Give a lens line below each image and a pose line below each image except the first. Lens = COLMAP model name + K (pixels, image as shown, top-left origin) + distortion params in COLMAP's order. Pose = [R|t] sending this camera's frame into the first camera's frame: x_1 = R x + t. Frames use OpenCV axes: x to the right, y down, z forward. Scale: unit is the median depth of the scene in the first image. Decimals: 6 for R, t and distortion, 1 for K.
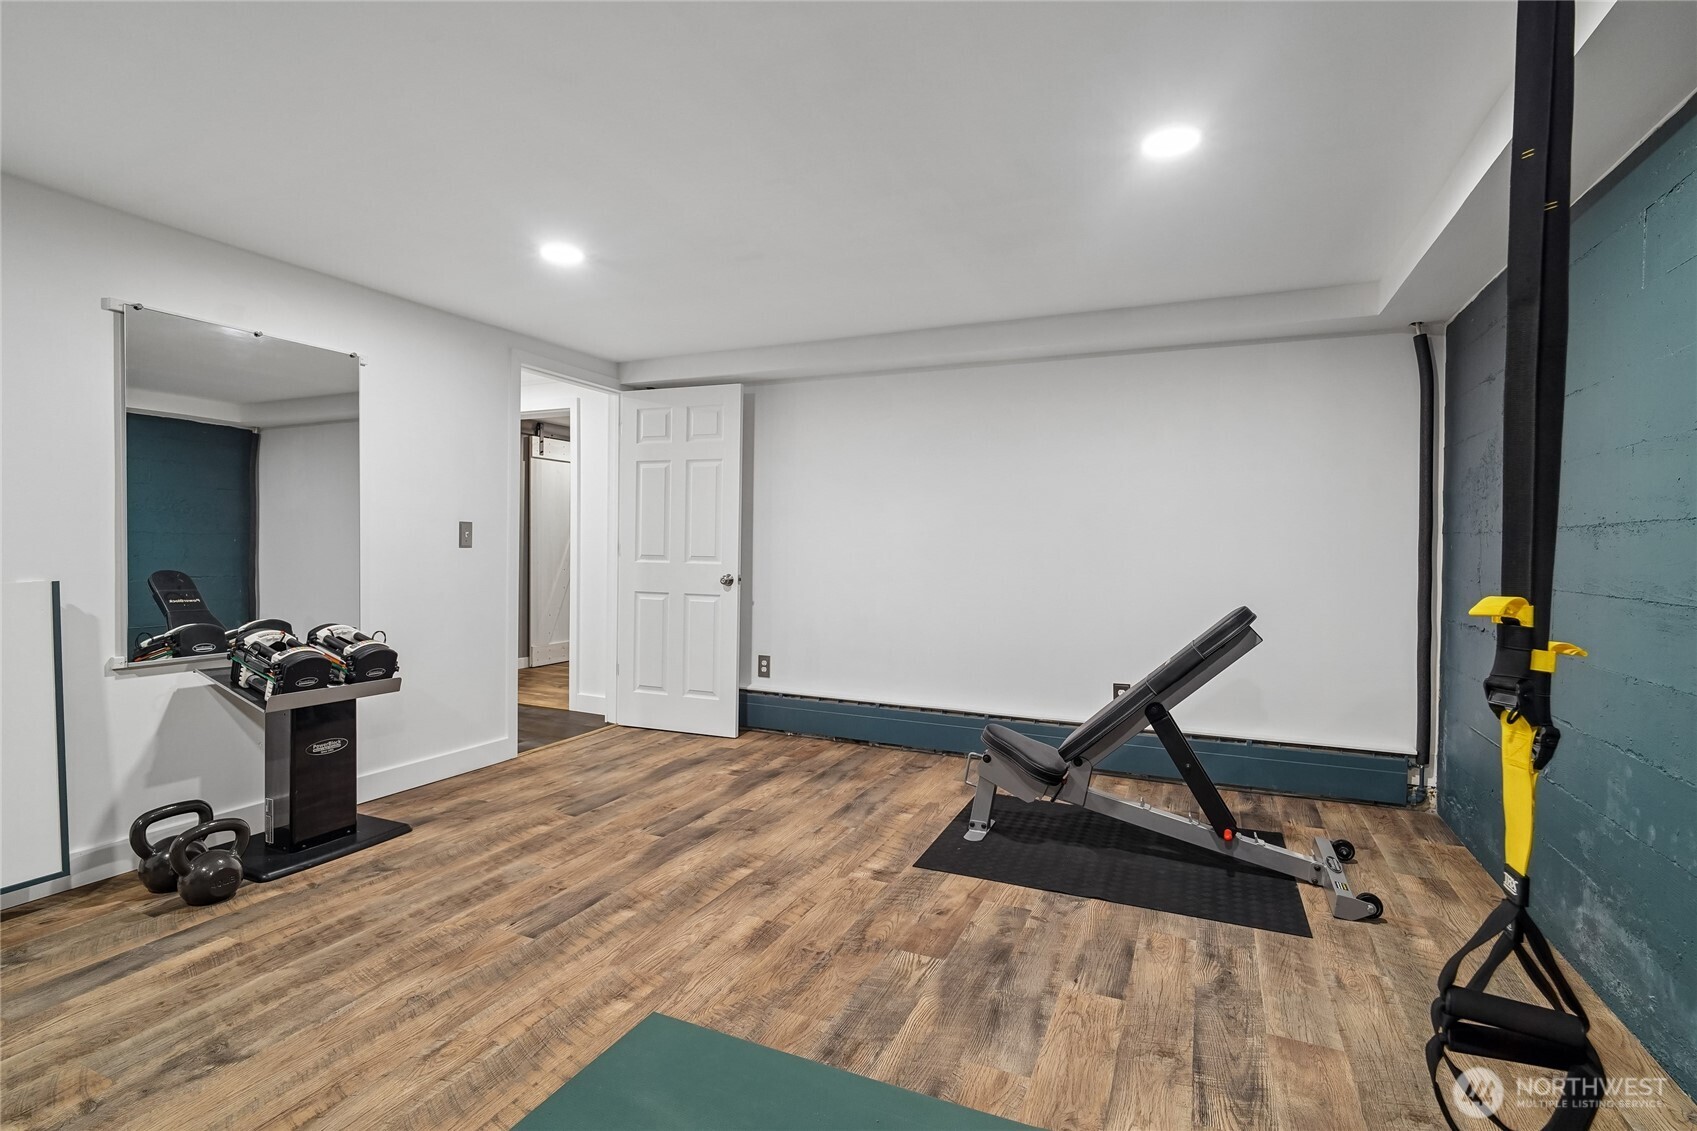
lens RADIAL K [[795.6, 0, 852.2], [0, 795.6, 560.4], [0, 0, 1]] dist [-0.014013, 0.008189]
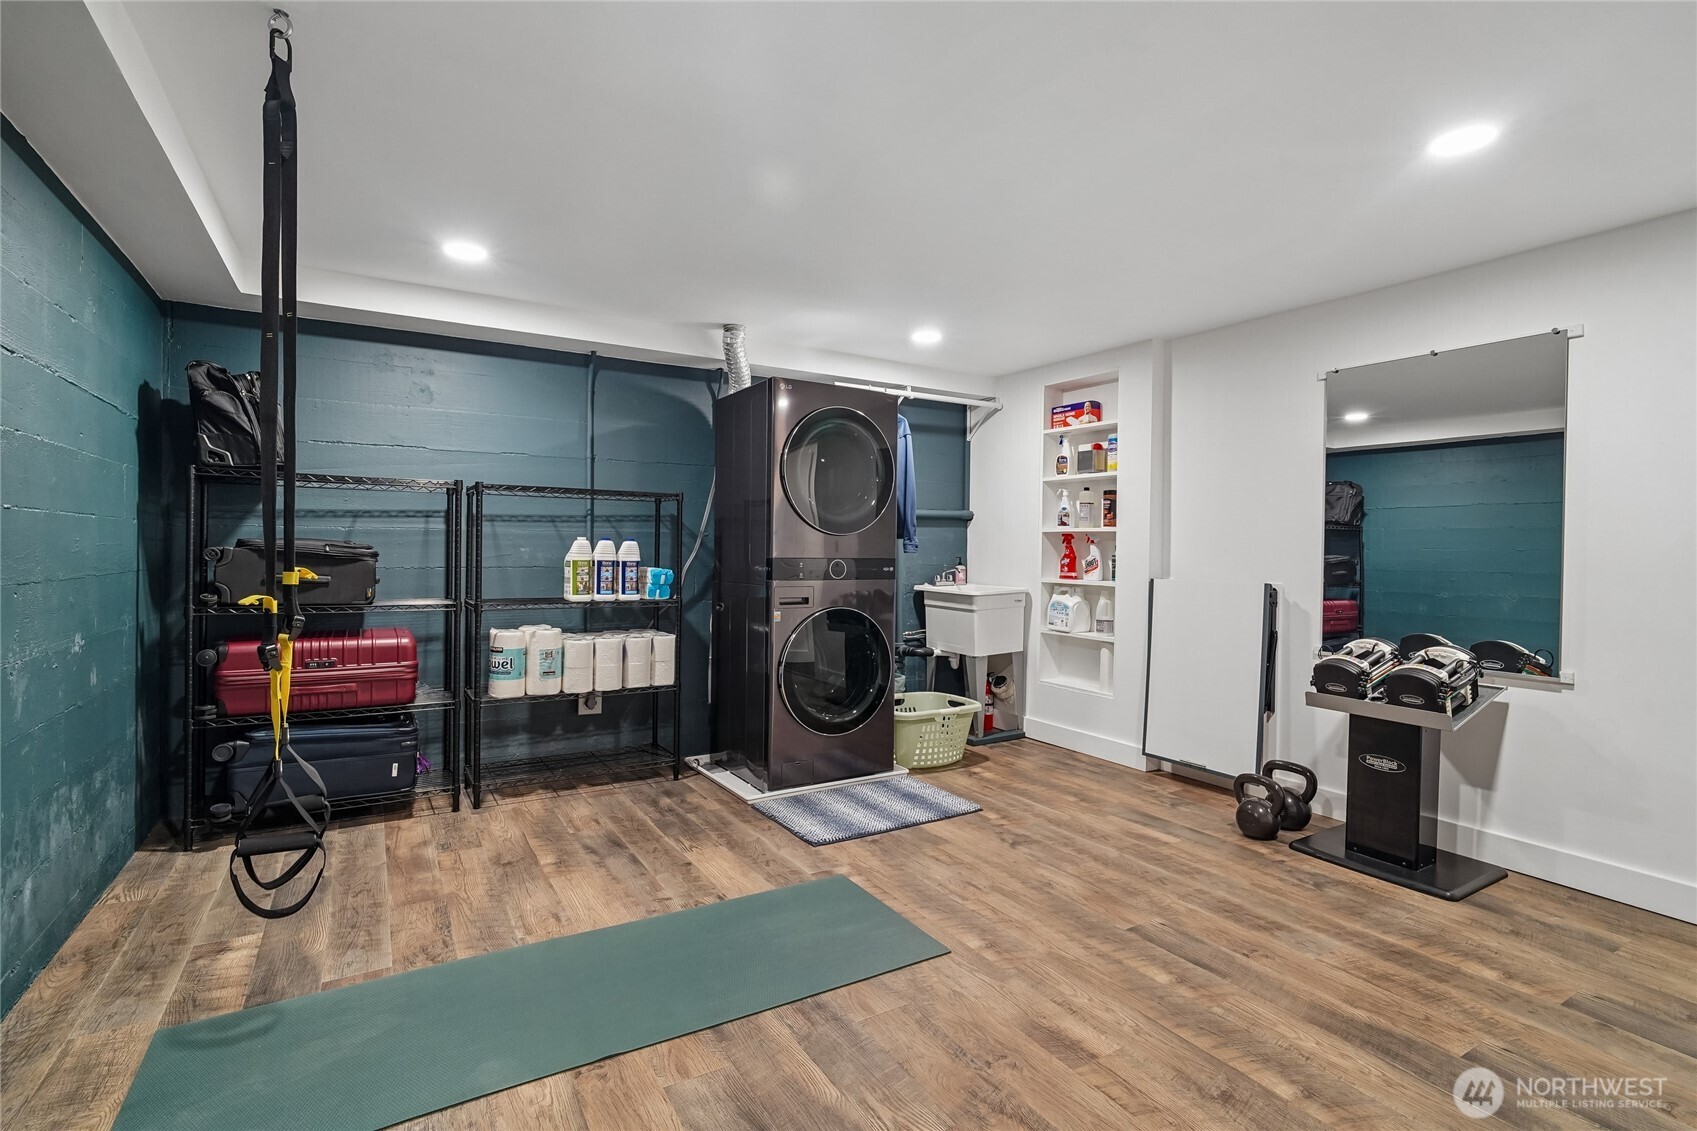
lens RADIAL K [[795.6, 0, 851.3], [0, 795.6, 562.4], [0, 0, 1]] dist [-0.014013, 0.008189]
pose [[-0.569135, -0.004266, -0.822233, 0.617575], [-0.031633, 0.999360, 0.016711, -0.012184], [0.821636, 0.035521, -0.568905, 1.184014]]
